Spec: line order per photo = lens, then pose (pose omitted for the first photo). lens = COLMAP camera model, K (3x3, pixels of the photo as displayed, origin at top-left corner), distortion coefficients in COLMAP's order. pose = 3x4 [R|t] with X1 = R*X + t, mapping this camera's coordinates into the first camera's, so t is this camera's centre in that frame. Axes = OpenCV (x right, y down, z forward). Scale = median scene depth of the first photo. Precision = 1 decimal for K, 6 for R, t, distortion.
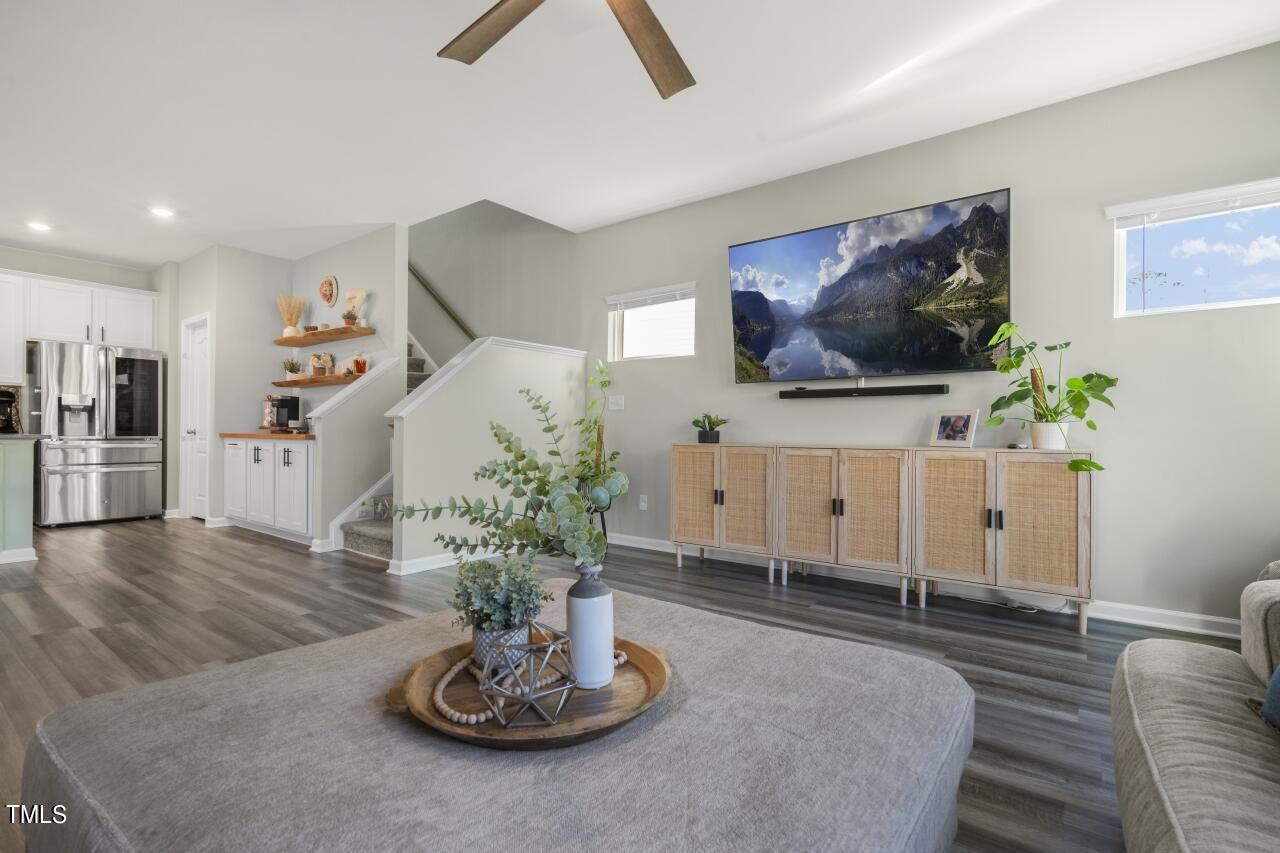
lens RADIAL K [[577.3, 0, 619.6], [0, 577.3, 437.8], [0, 0, 1]] dist [-0.000533, -0.000083]
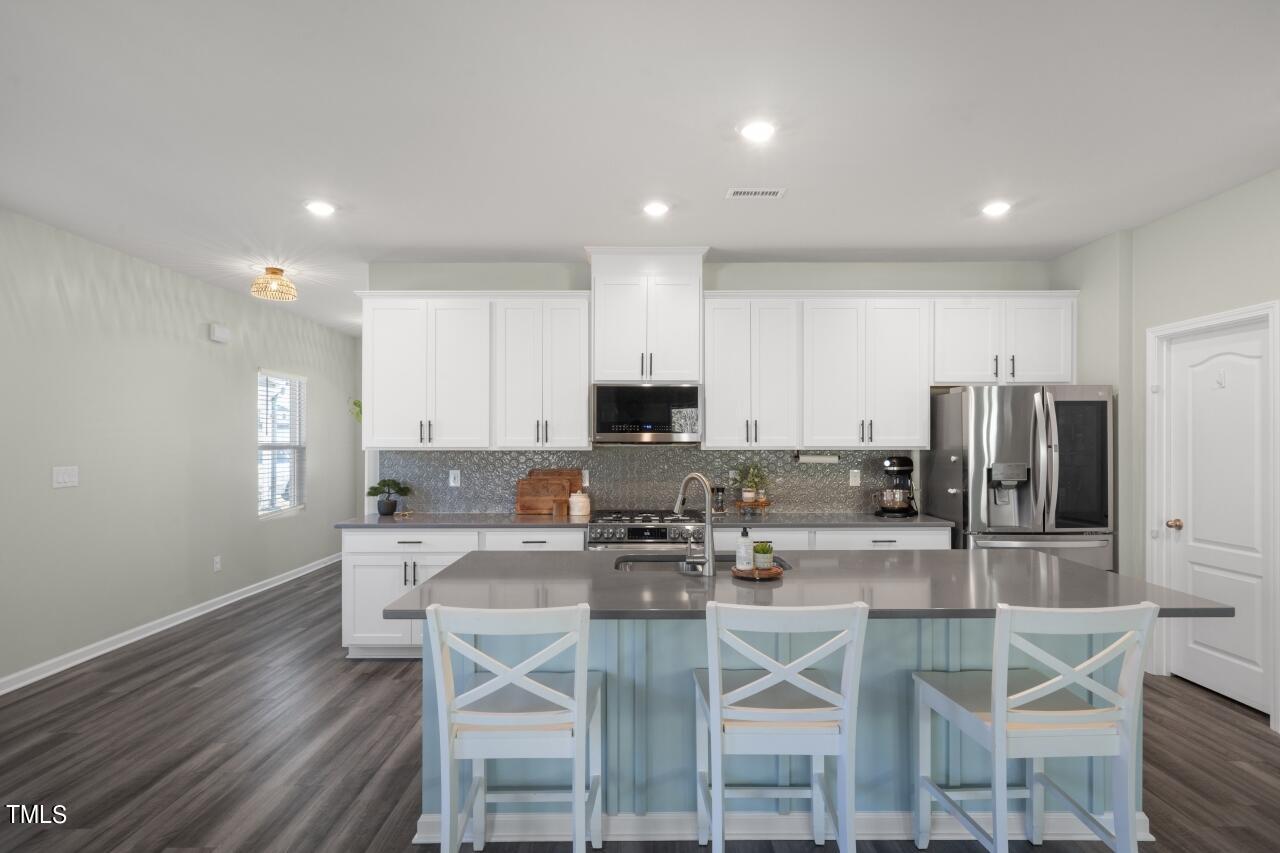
lens RADIAL K [[650.6, 0, 637.9], [0, 650.6, 446.2], [0, 0, 1]] dist [0.006988, -0.000161]
pose [[0.605558, -0.007048, -0.795770, -0.920613], [0.007452, 0.999967, -0.003186, -0.146782], [0.795766, -0.004000, 0.605591, 0.337885]]
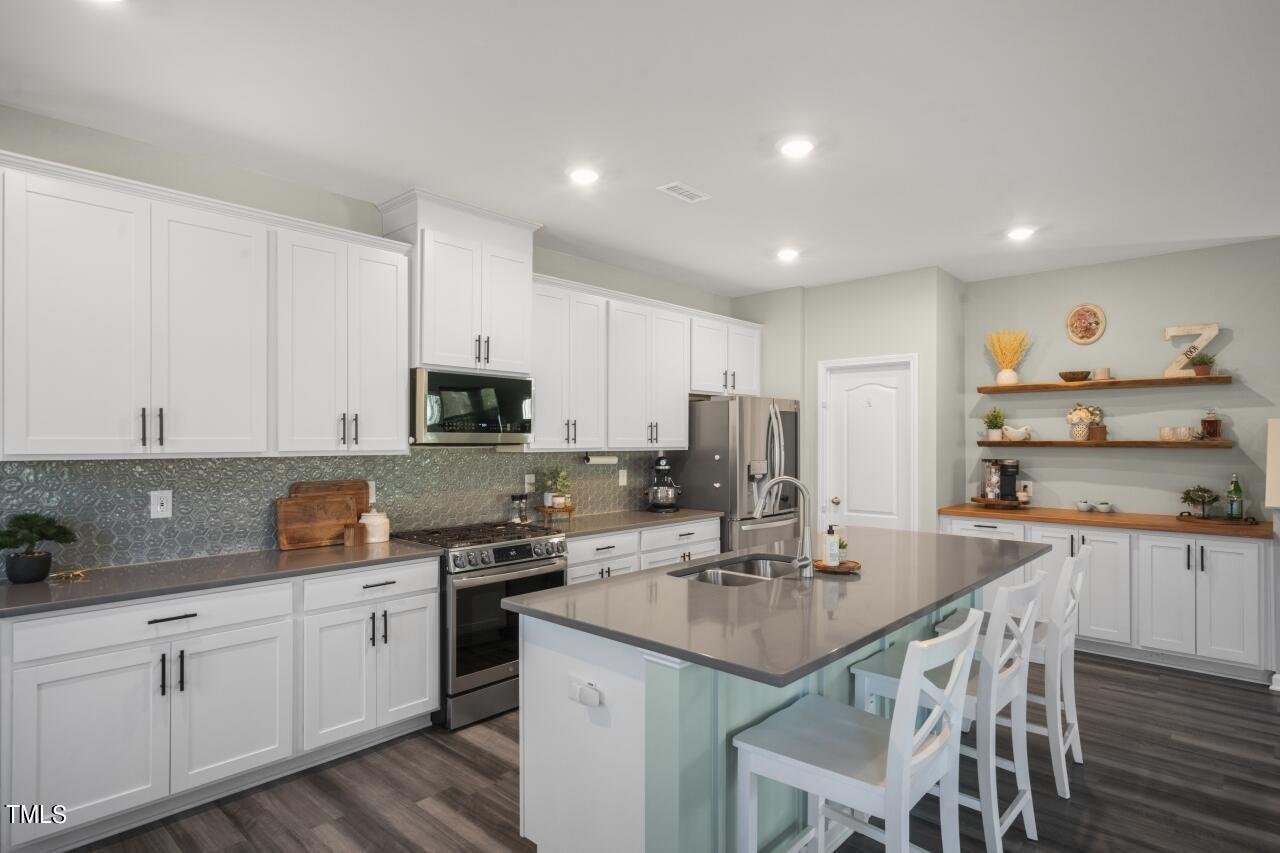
lens RADIAL K [[698.8, 0, 641.1], [0, 698.8, 433.9], [0, 0, 1]] dist [0.020174, -0.005524]
pose [[0.996132, -0.011252, -0.087148, -1.540335], [0.010425, 0.999896, -0.009934, -0.159920], [0.087251, 0.008987, 0.996146, 0.034093]]
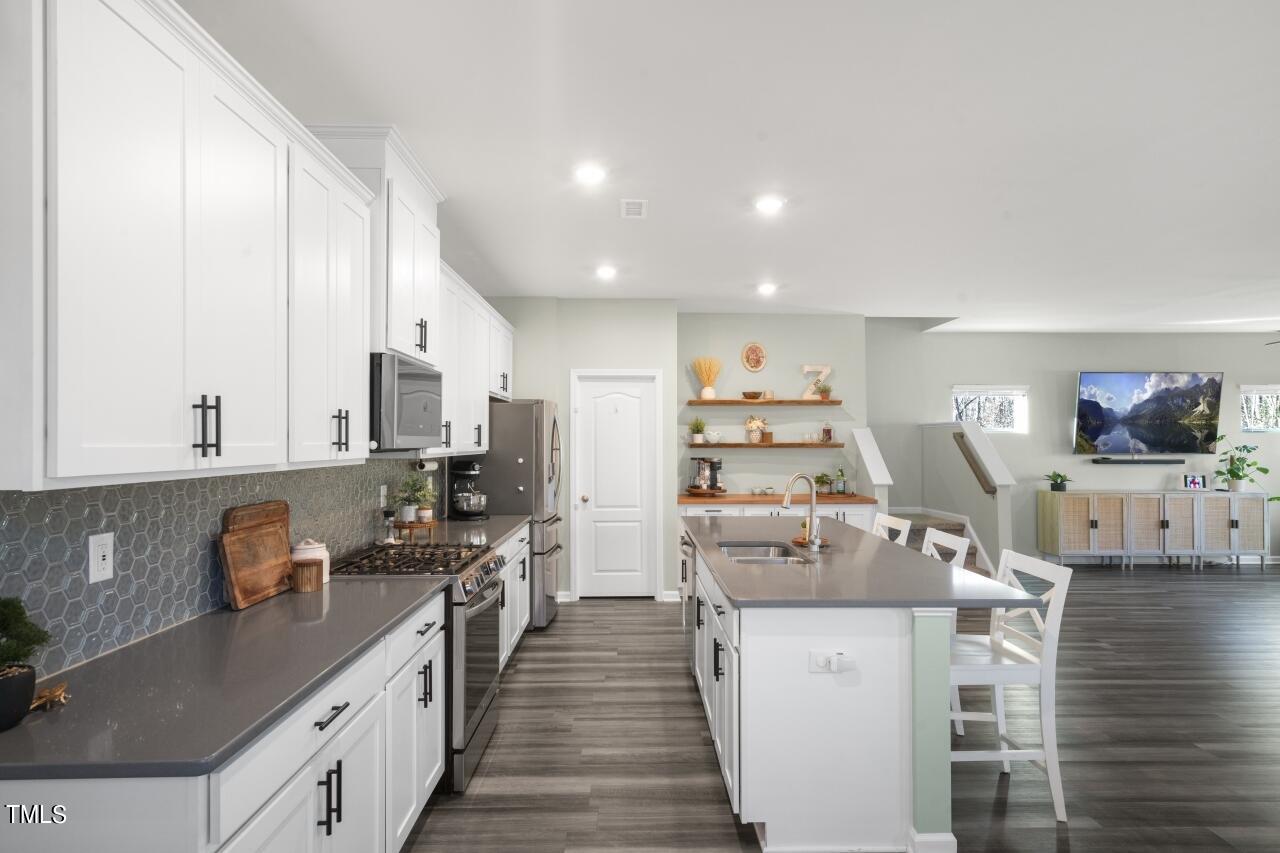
lens RADIAL K [[698.8, 0, 639.7], [0, 698.8, 439.4], [0, 0, 1]] dist [0.020174, -0.005524]
pose [[0.786802, -0.010322, 0.617119, -2.210024], [0.010478, 0.999939, 0.003365, -0.170577], [-0.617116, 0.003818, 0.786863, 0.207809]]
